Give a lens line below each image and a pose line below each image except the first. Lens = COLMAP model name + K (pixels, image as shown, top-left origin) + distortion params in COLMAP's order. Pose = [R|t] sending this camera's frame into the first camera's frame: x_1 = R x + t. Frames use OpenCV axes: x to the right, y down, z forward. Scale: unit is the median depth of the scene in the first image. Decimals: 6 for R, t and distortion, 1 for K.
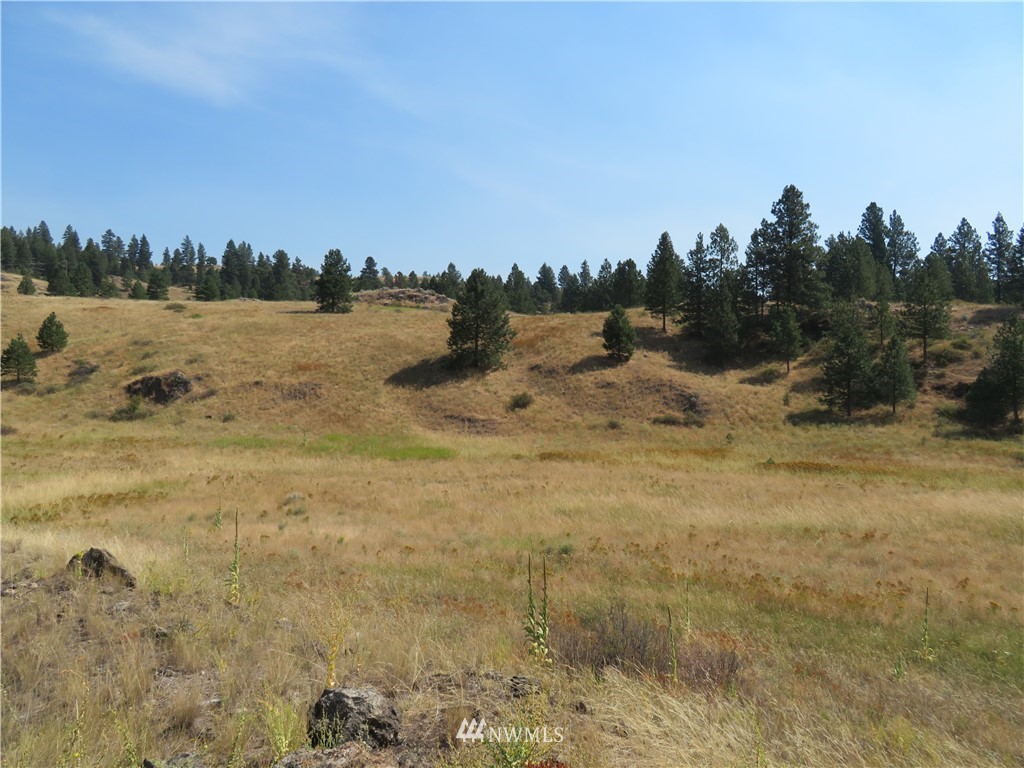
lens RADIAL K [[740.3, 0, 519.3], [0, 740.3, 386.6], [0, 0, 1]] dist [0.002708, 0.013062]
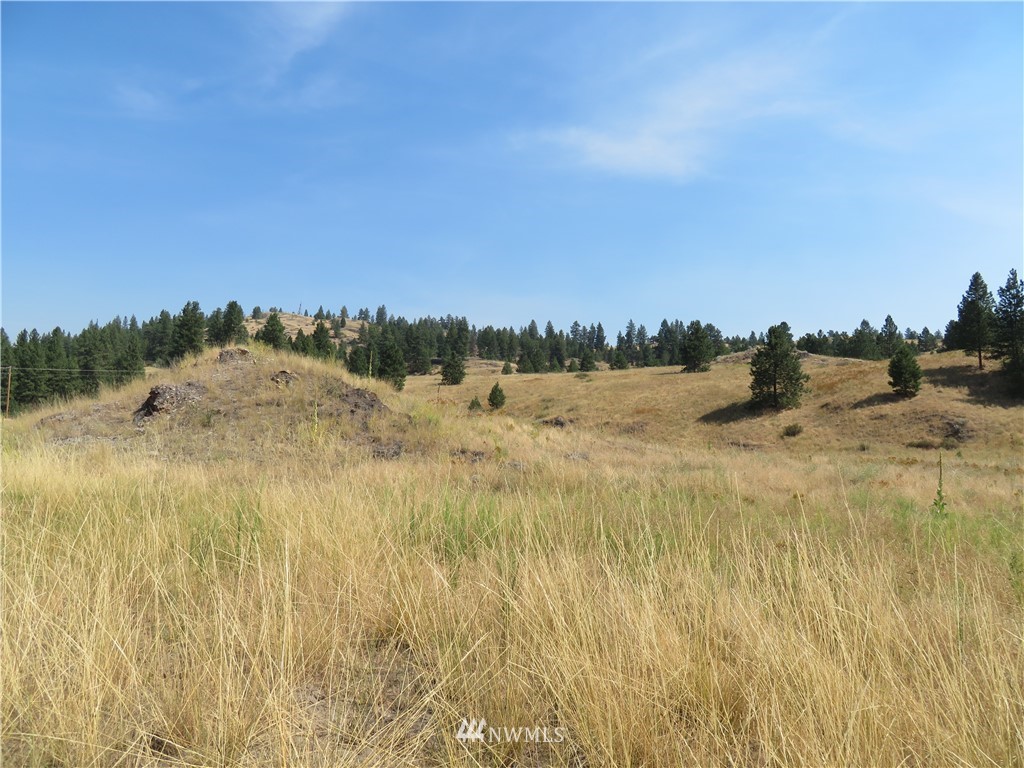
lens RADIAL K [[740.3, 0, 509.8], [0, 740.3, 376.8], [0, 0, 1]] dist [0.002708, 0.013062]
pose [[0.815397, -0.057598, -0.576029, 0.289979], [-0.005607, 0.994206, -0.107349, 0.056535], [0.578875, 0.090762, 0.810349, -0.225819]]
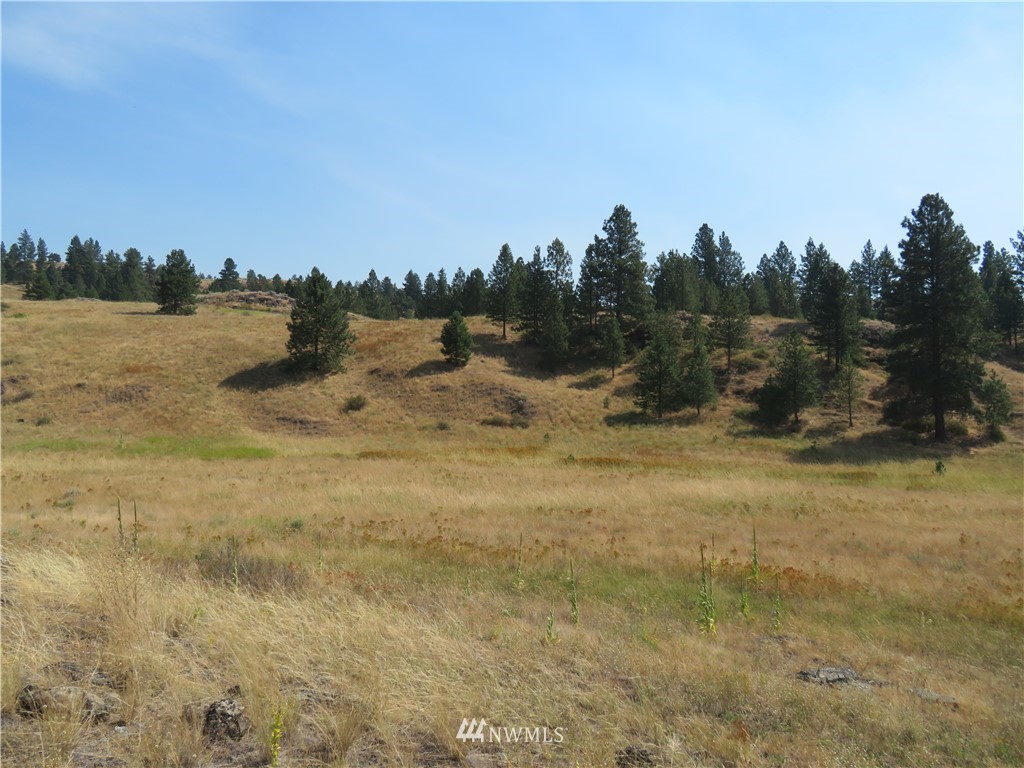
lens RADIAL K [[740.3, 0, 511.6], [0, 740.3, 376.2], [0, 0, 1]] dist [0.002708, 0.013062]
pose [[0.988007, 0.007008, 0.154249, 0.051020], [-0.003214, 0.999686, -0.024831, 0.005542], [-0.154375, 0.024038, 0.987720, -0.039368]]
